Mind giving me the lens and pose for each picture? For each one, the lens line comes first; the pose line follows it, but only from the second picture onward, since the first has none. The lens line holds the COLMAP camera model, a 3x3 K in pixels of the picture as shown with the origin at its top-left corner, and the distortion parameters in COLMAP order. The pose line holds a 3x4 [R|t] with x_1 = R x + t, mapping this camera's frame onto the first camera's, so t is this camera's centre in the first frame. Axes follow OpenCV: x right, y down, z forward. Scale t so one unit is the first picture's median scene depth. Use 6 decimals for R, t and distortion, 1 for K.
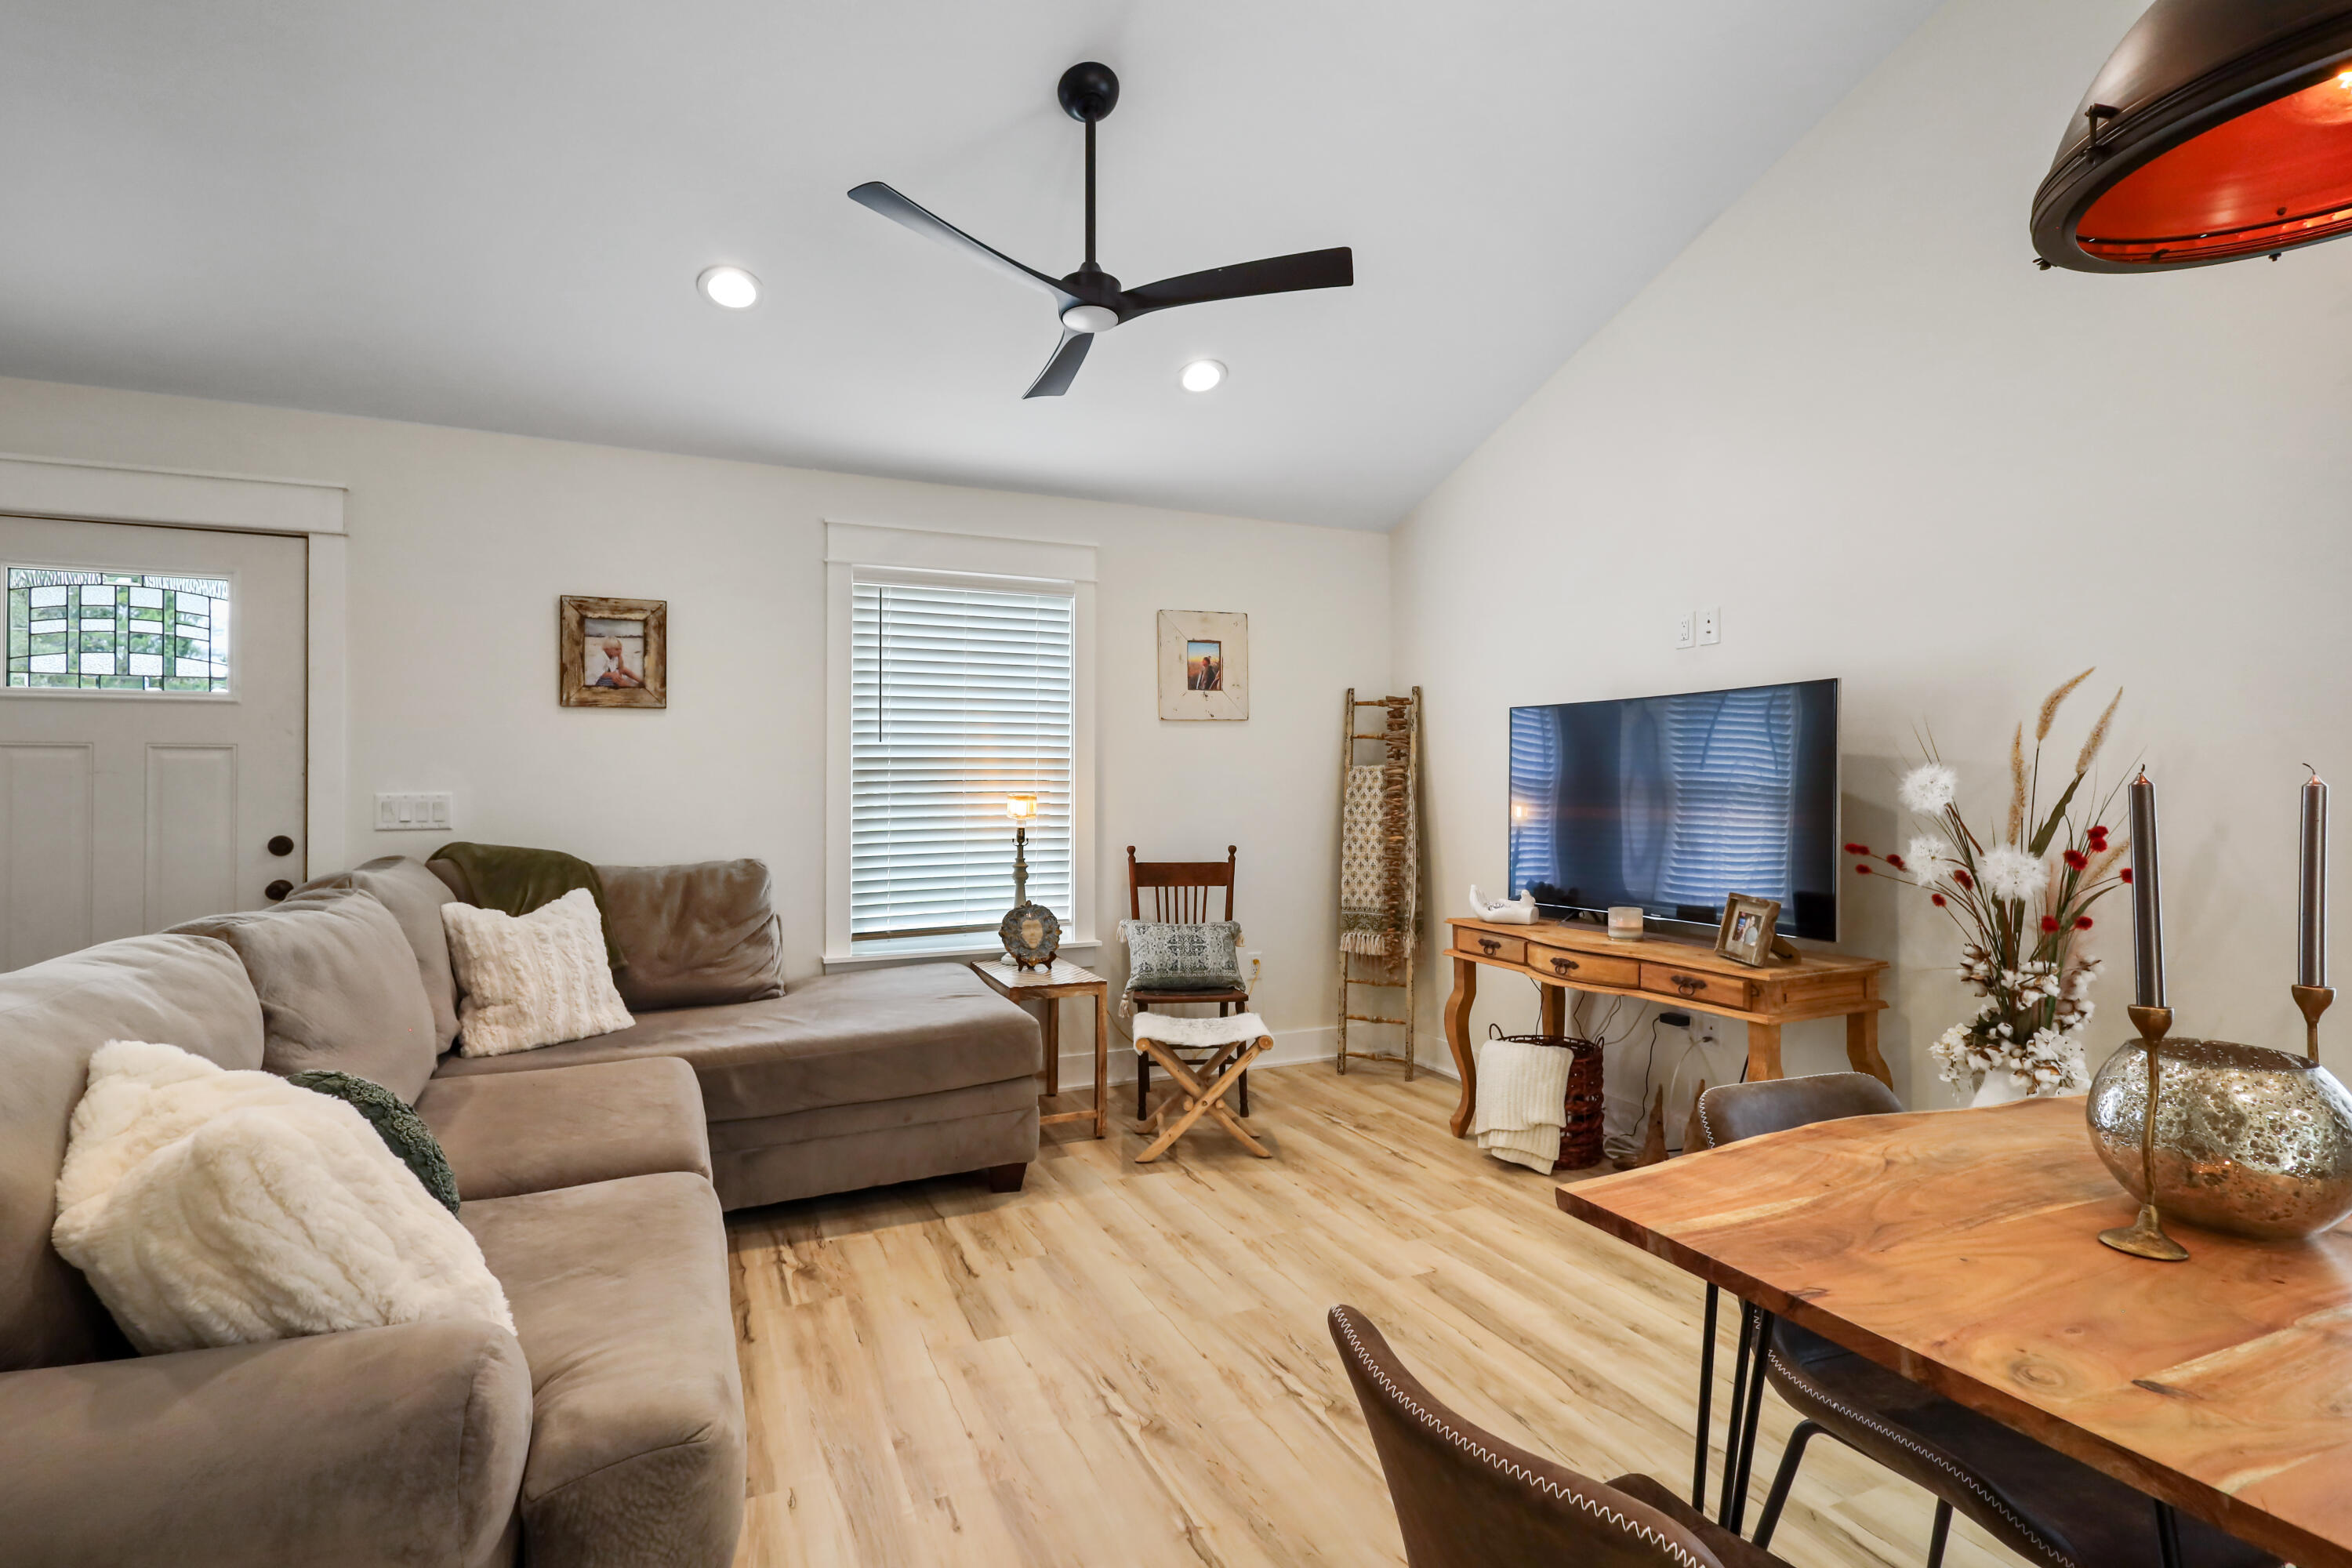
lens RADIAL K [[1097.5, 0, 1169.6], [0, 1097.5, 770.5], [0, 0, 1]] dist [0.001263, 0.000198]
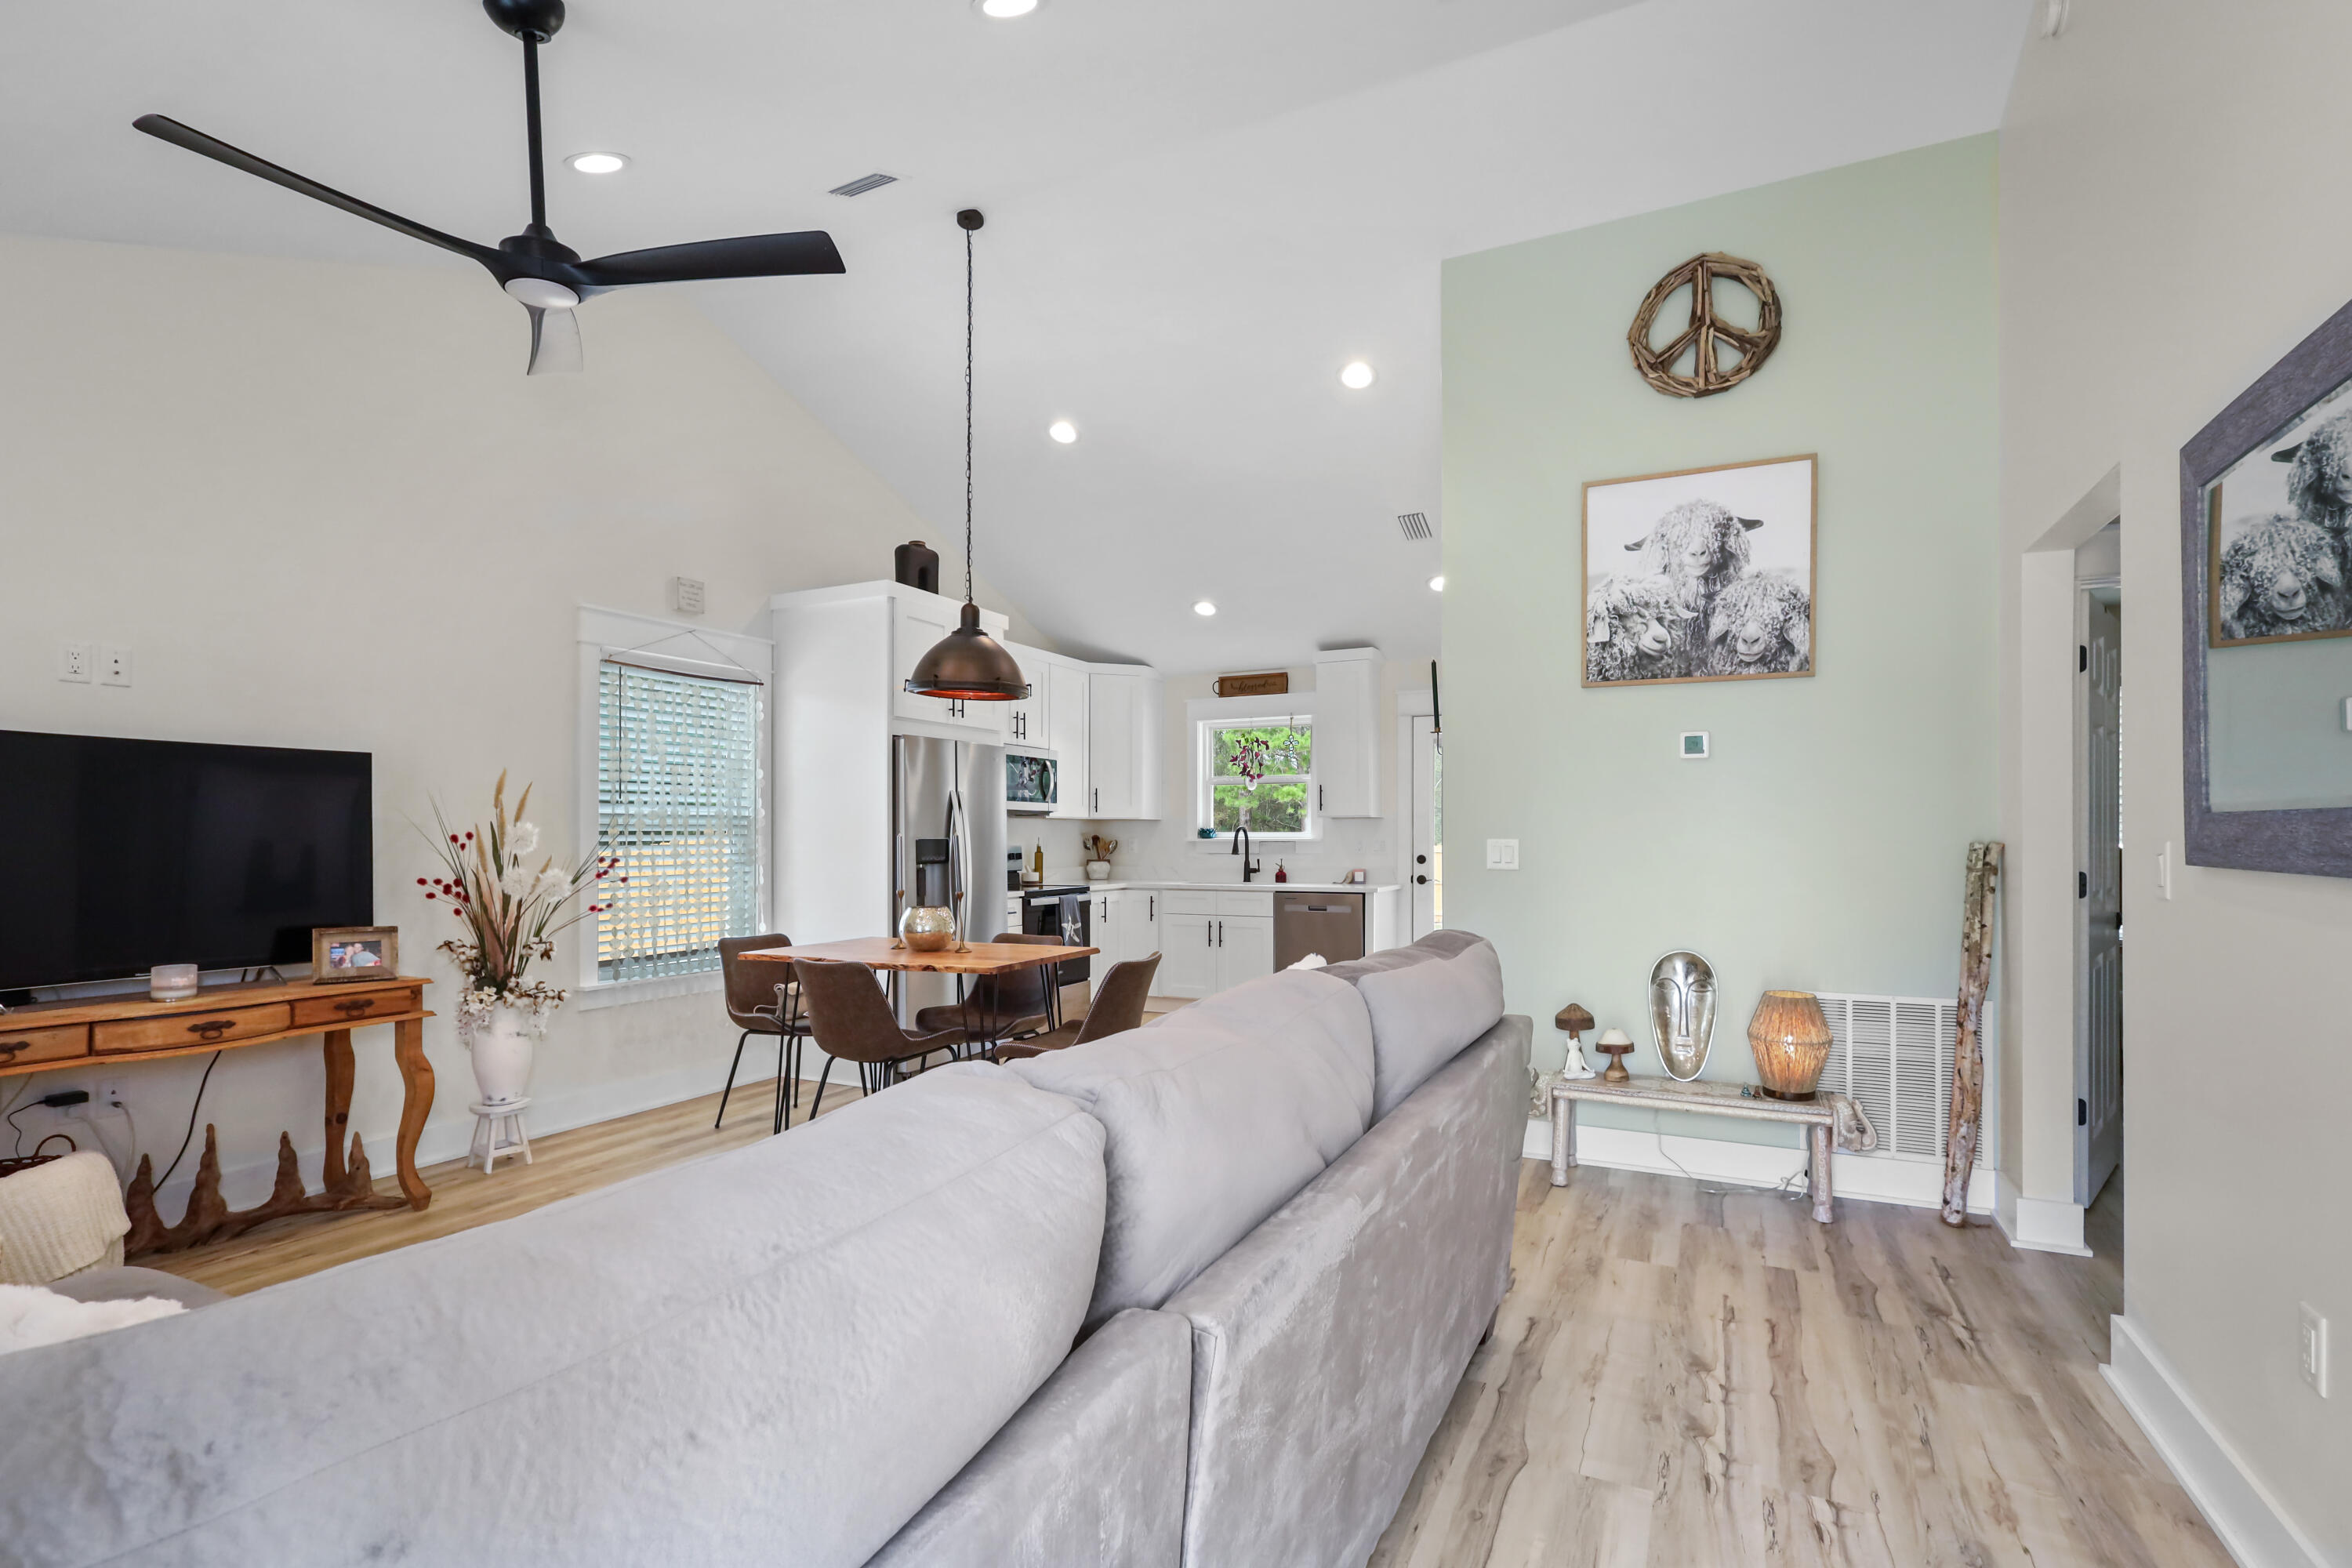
lens RADIAL K [[1134.2, 0, 1206.1], [0, 1134.2, 821.6], [0, 0, 1]] dist [-0.000693, -0.000736]
pose [[-0.658973, 0.011312, 0.752082, -0.789793], [-0.010568, 0.999649, -0.024296, 0.014328], [-0.752093, -0.023958, -0.658622, 0.860831]]
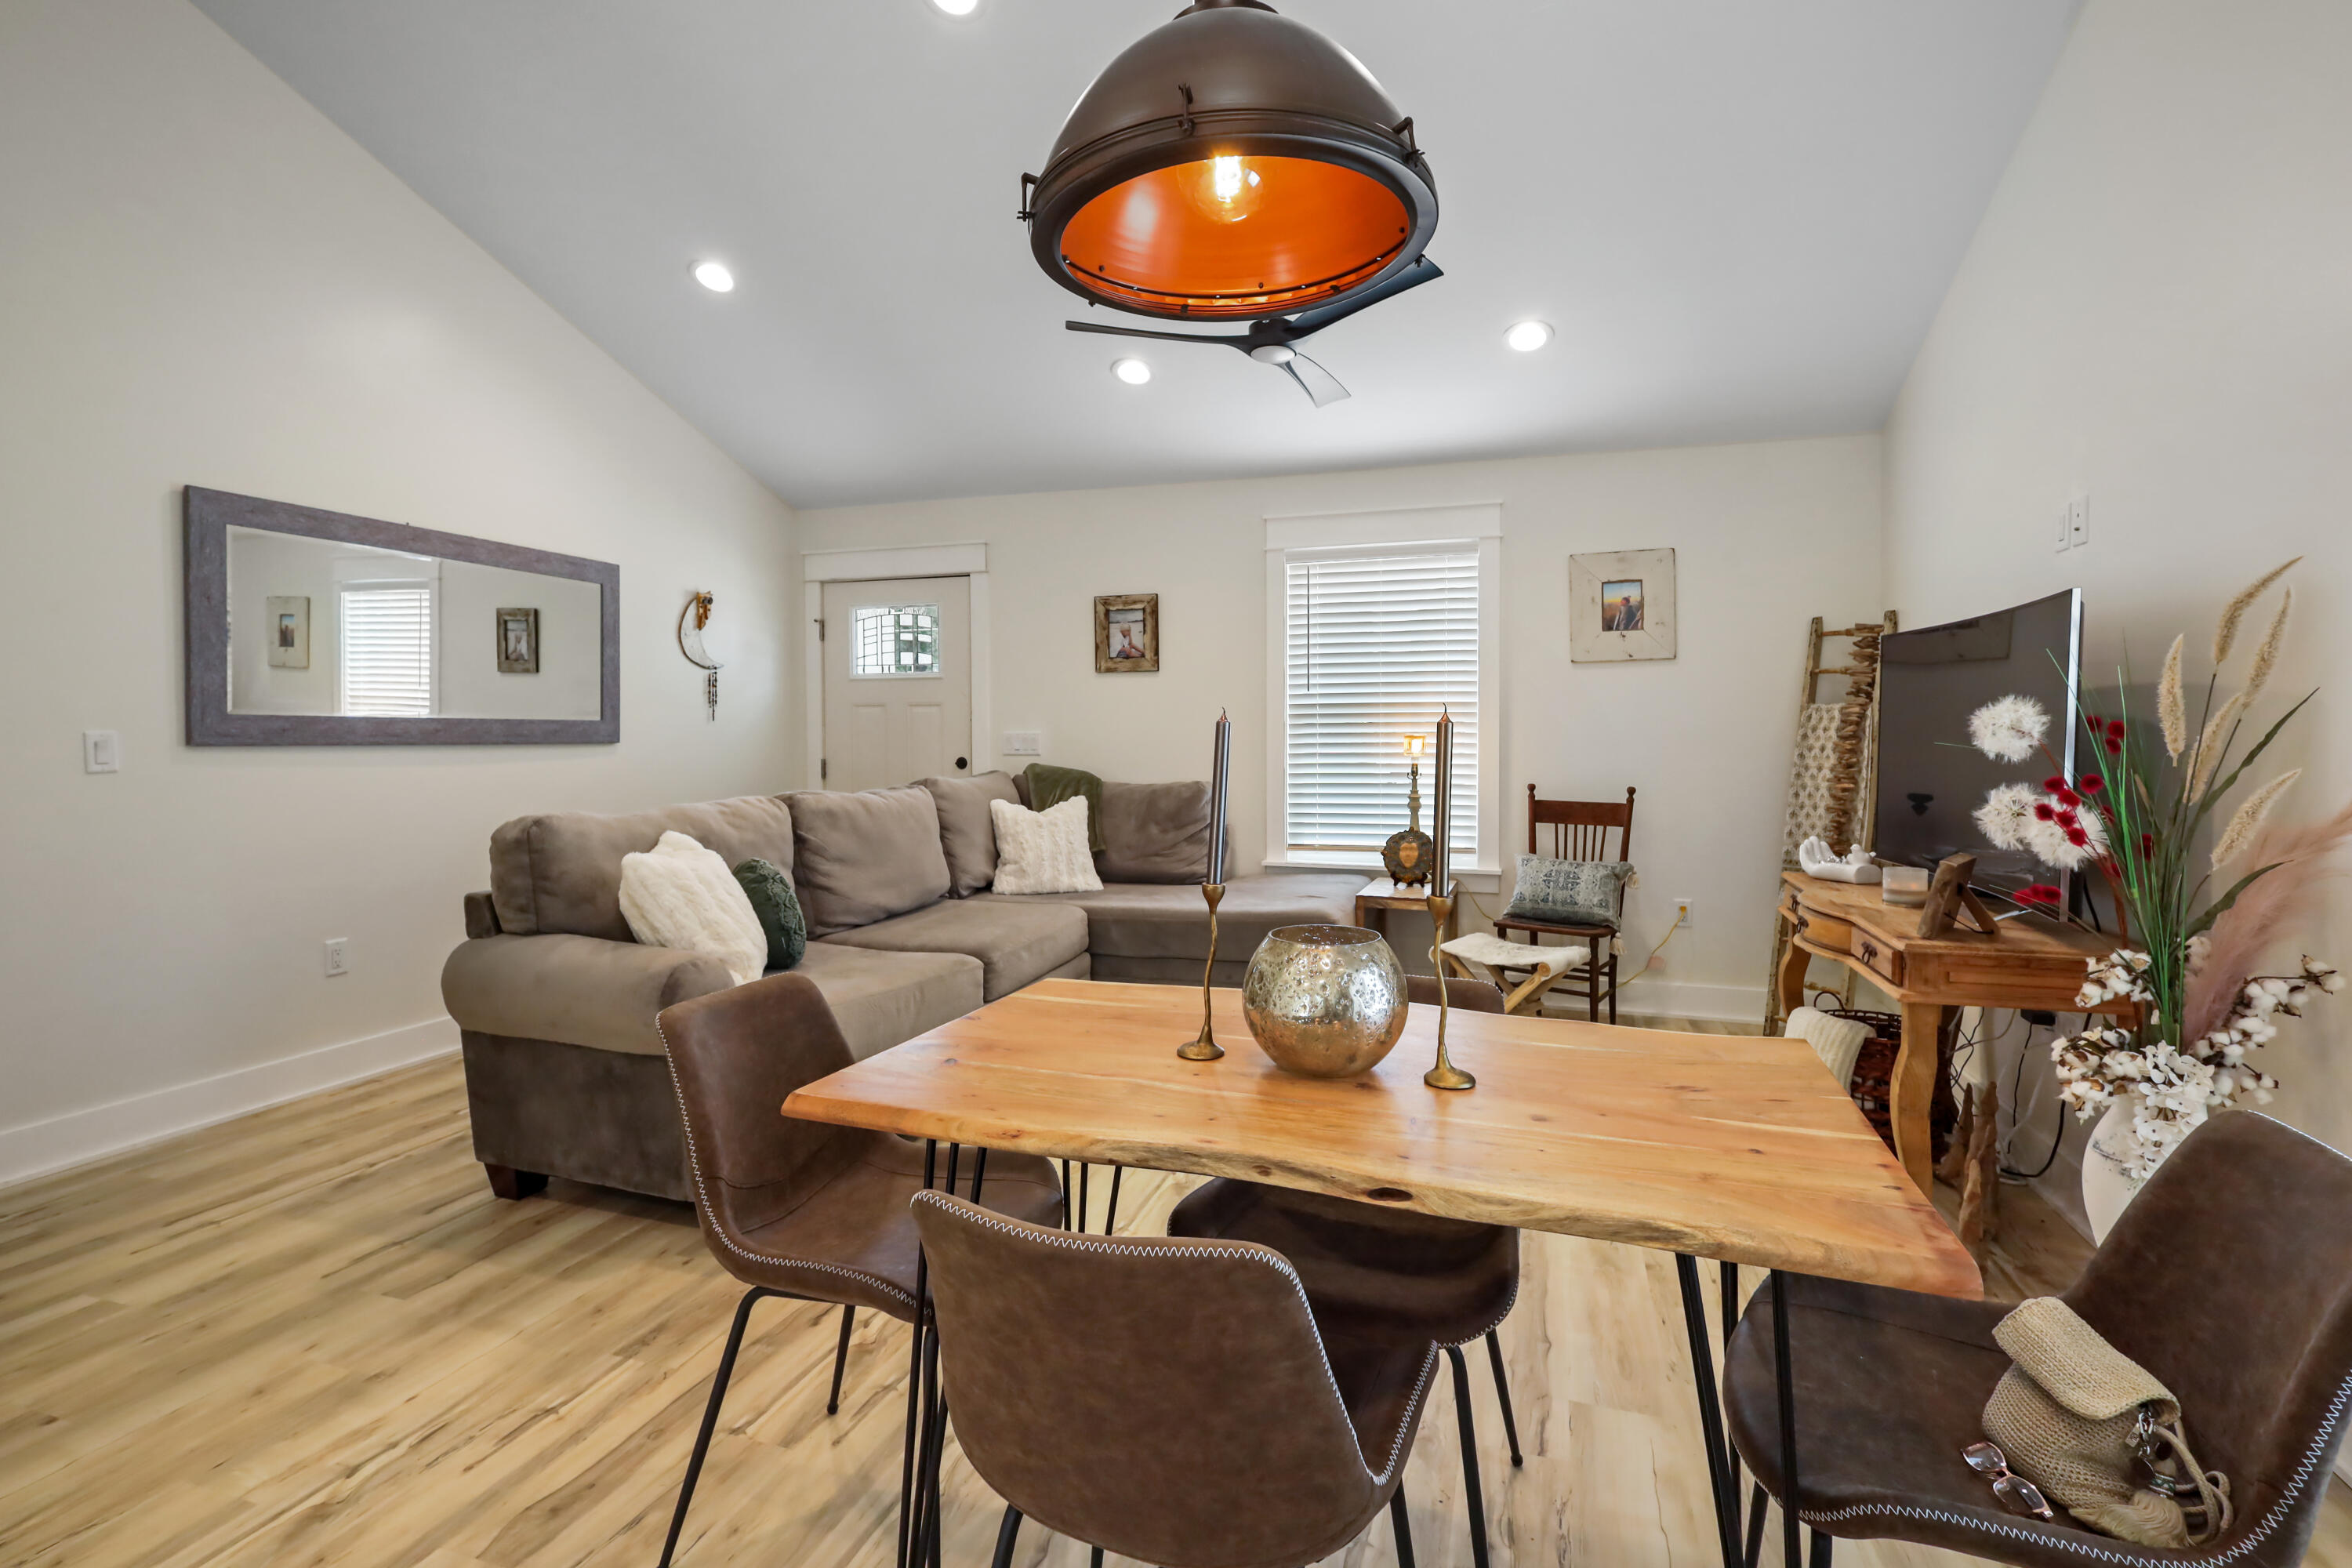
lens RADIAL K [[1097.5, 0, 1182.5], [0, 1097.5, 747.9], [0, 0, 1]] dist [0.001263, 0.000198]
pose [[0.742055, 0.011972, -0.670232, 0.502552], [0.009251, 0.999562, 0.028097, 0.001639], [0.670275, -0.027050, 0.741619, -0.011964]]
